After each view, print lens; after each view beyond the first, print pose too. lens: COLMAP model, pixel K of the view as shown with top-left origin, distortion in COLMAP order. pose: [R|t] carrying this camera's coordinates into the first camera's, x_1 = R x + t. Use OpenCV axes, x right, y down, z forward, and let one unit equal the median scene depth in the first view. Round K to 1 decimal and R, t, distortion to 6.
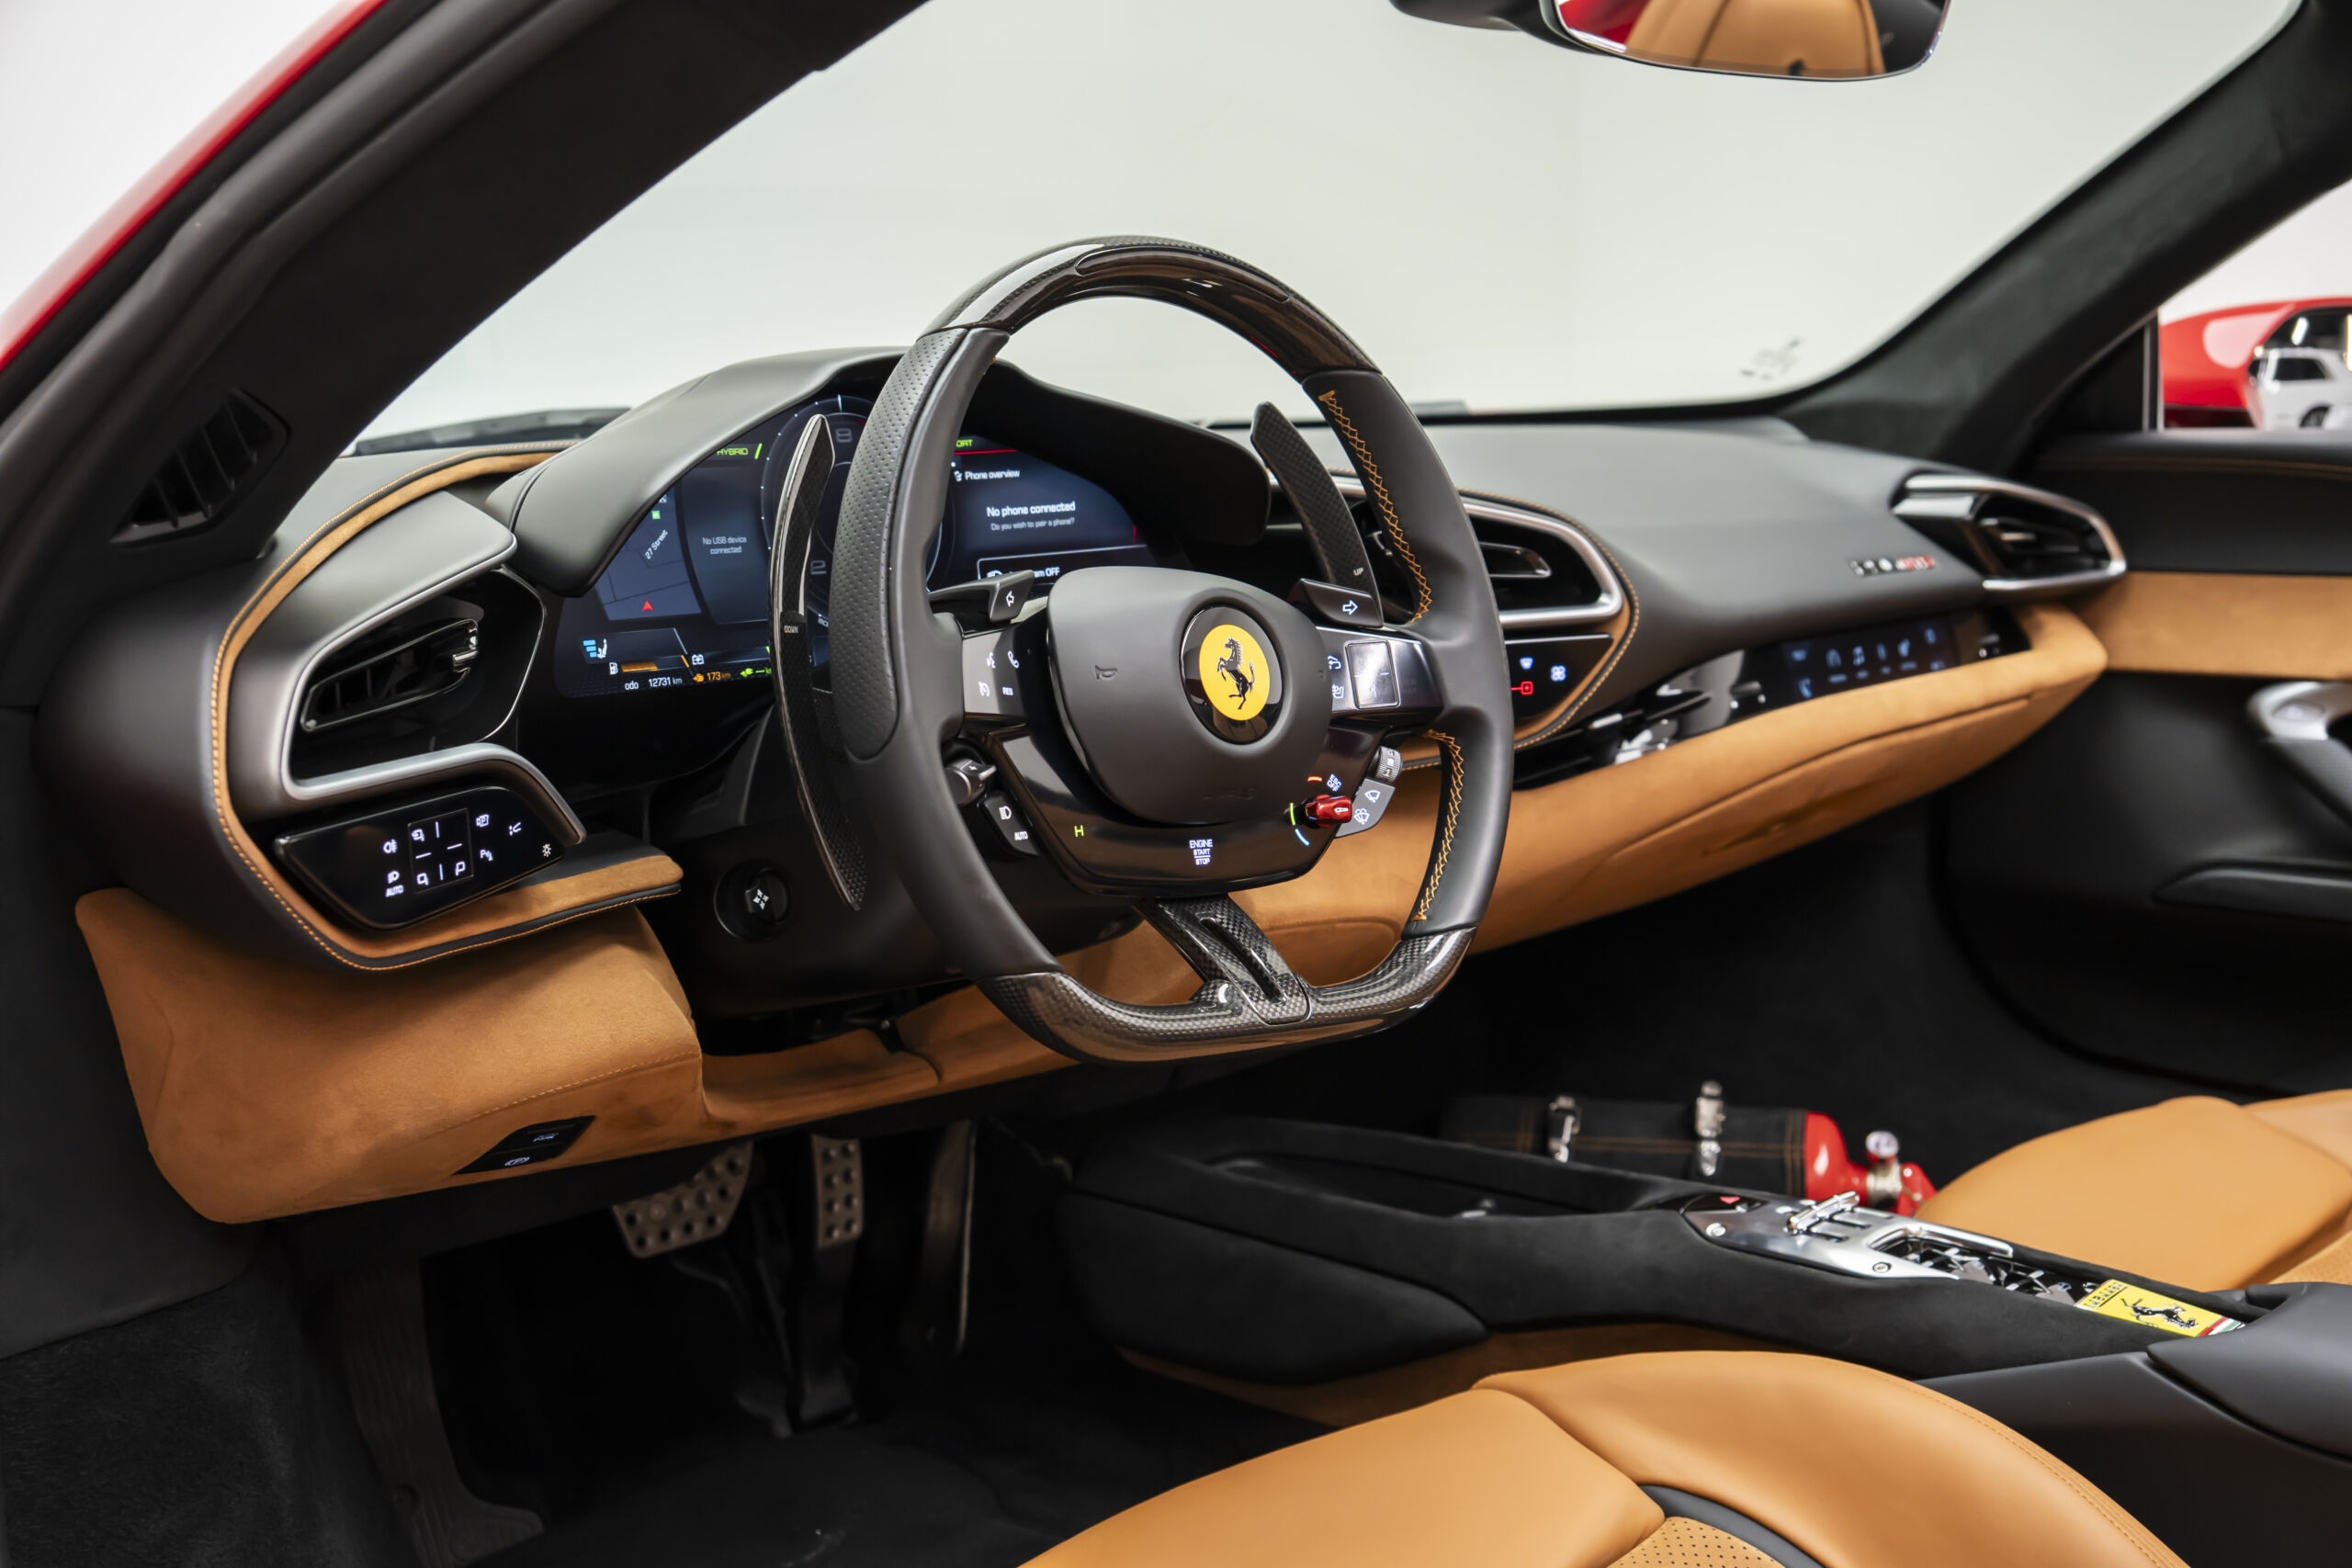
lens RADIAL K [[2562.9, 0, 1176.0], [0, 2562.9, 784.0], [0, 0, 1]] dist [-0.002760, -0.010340]
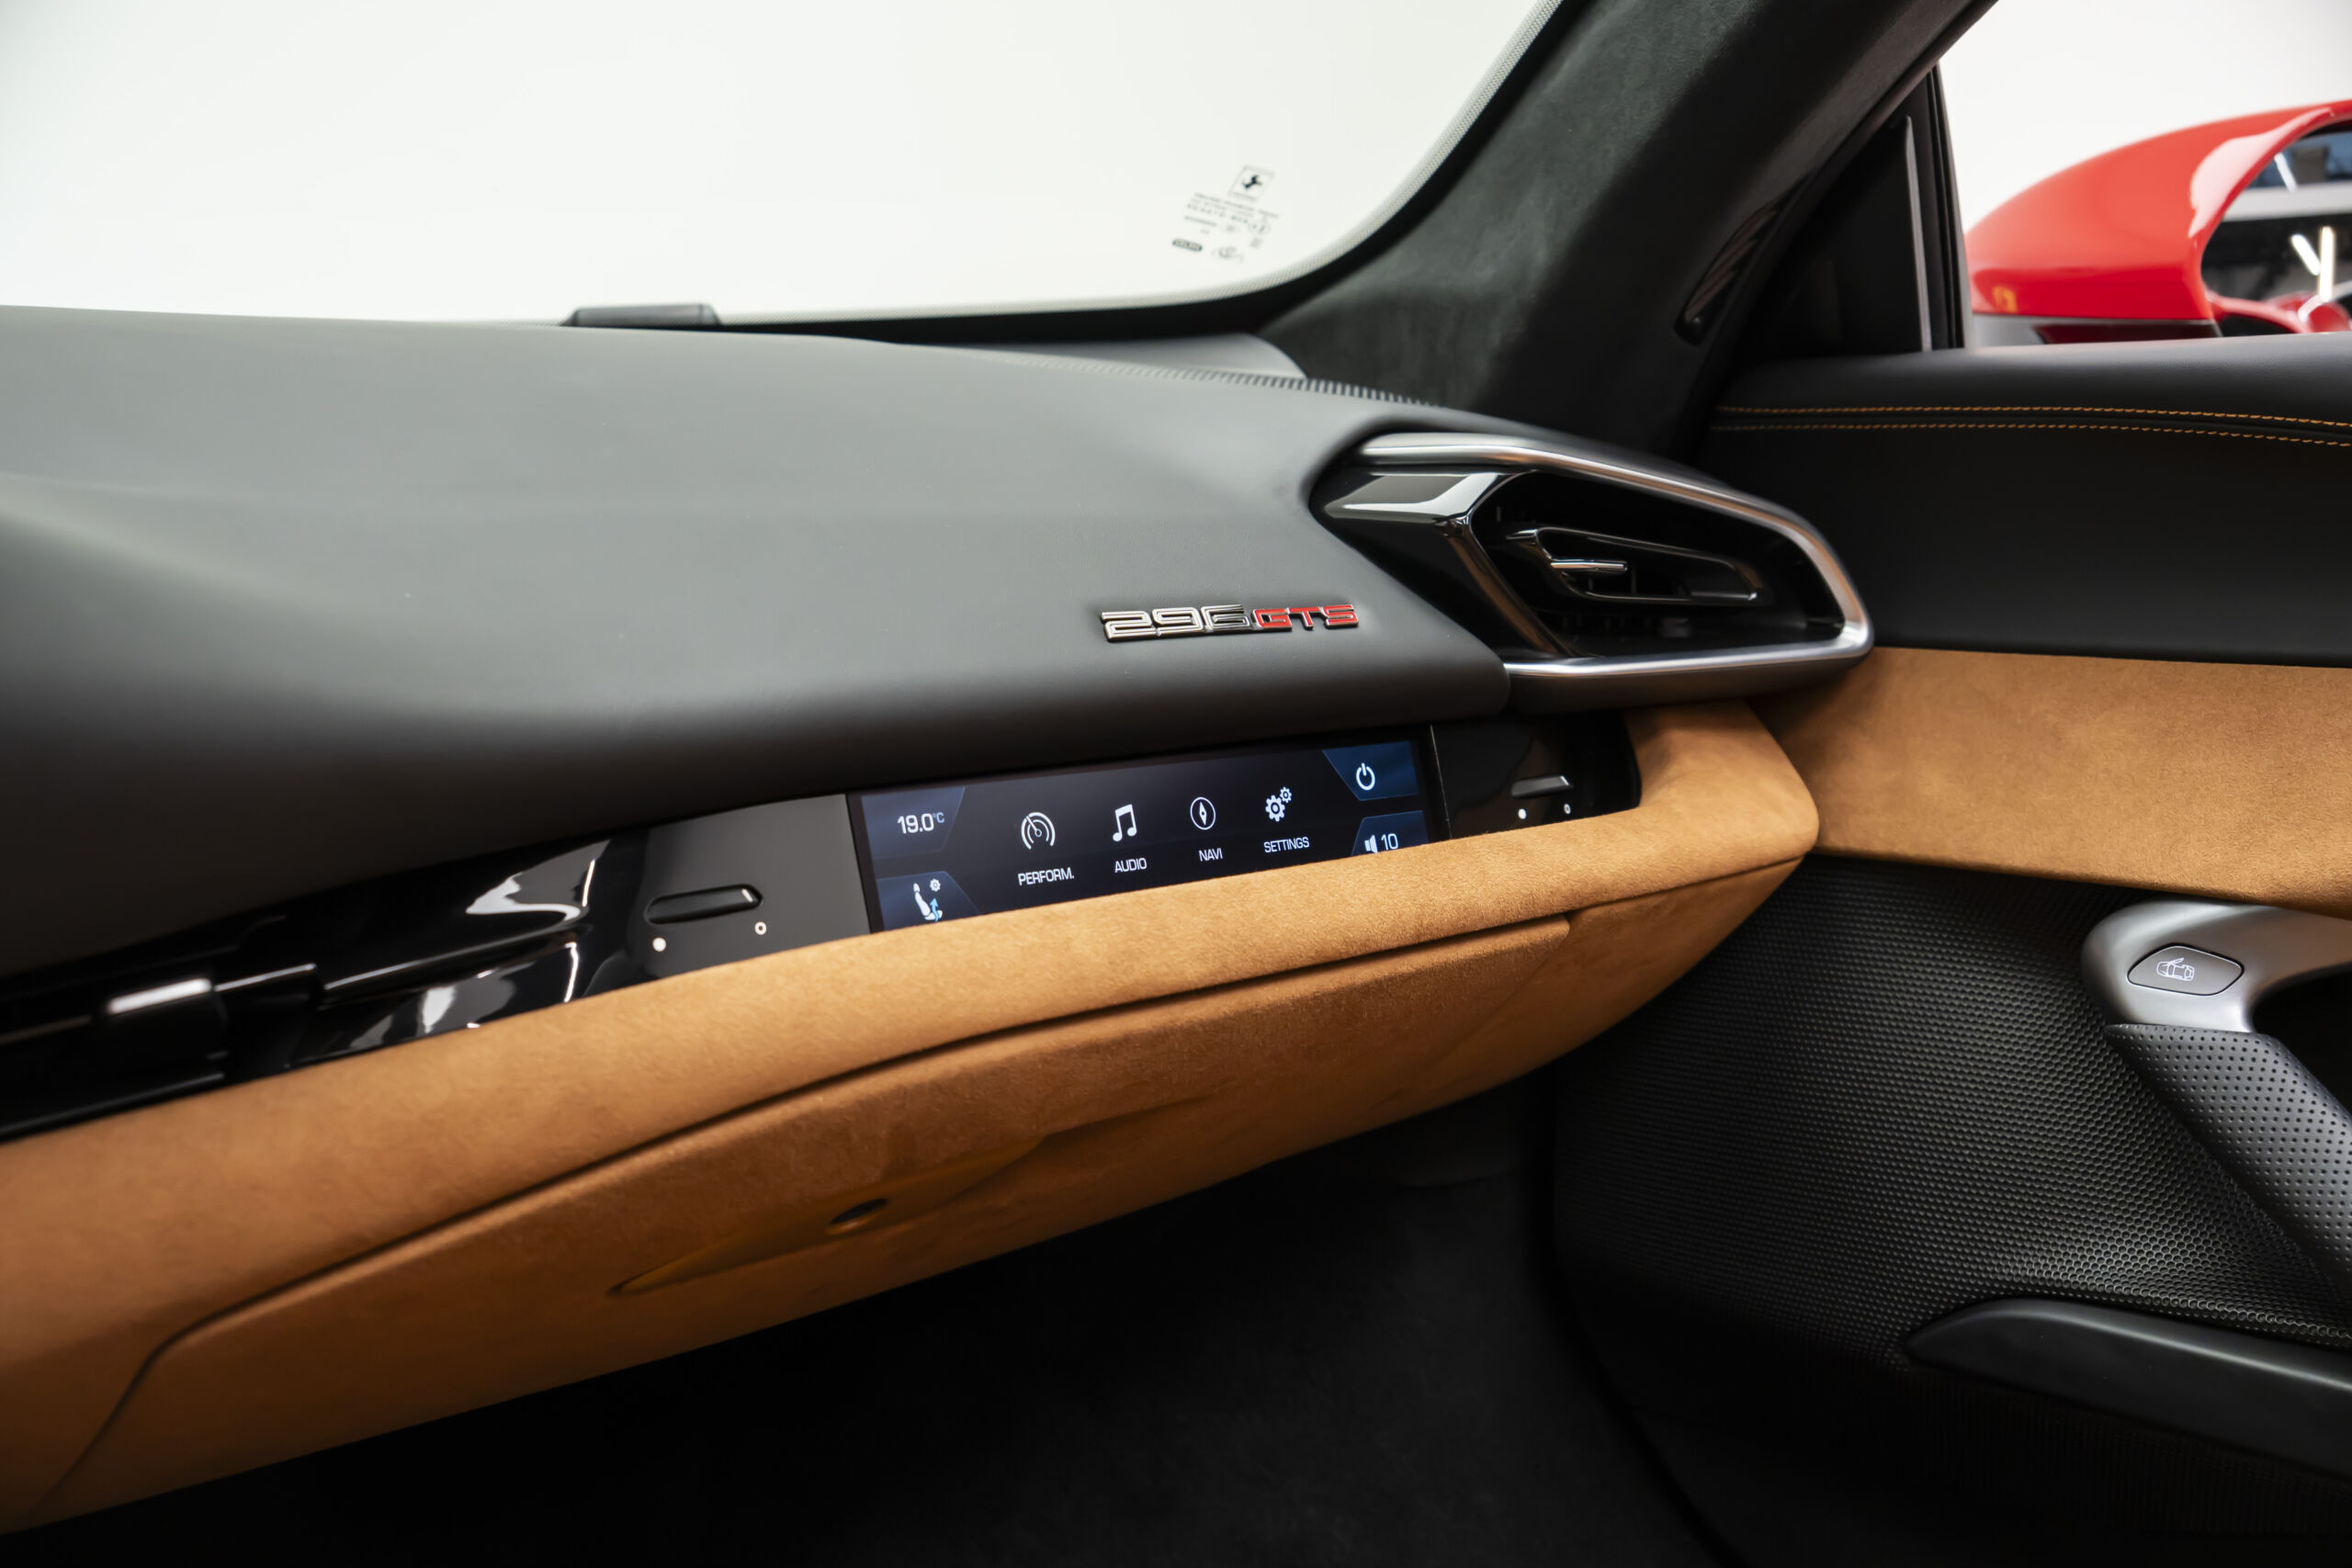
lens RADIAL K [[2867.1, 0, 1176.0], [0, 2867.1, 784.0], [0, 0, 1]] dist [0.113784, 0.003561]
pose [[0.996232, 0.022065, -0.083875, 0.297245], [-0.024530, 0.999294, -0.028471, -0.040035], [0.083187, 0.030422, 0.996069, 0.472394]]
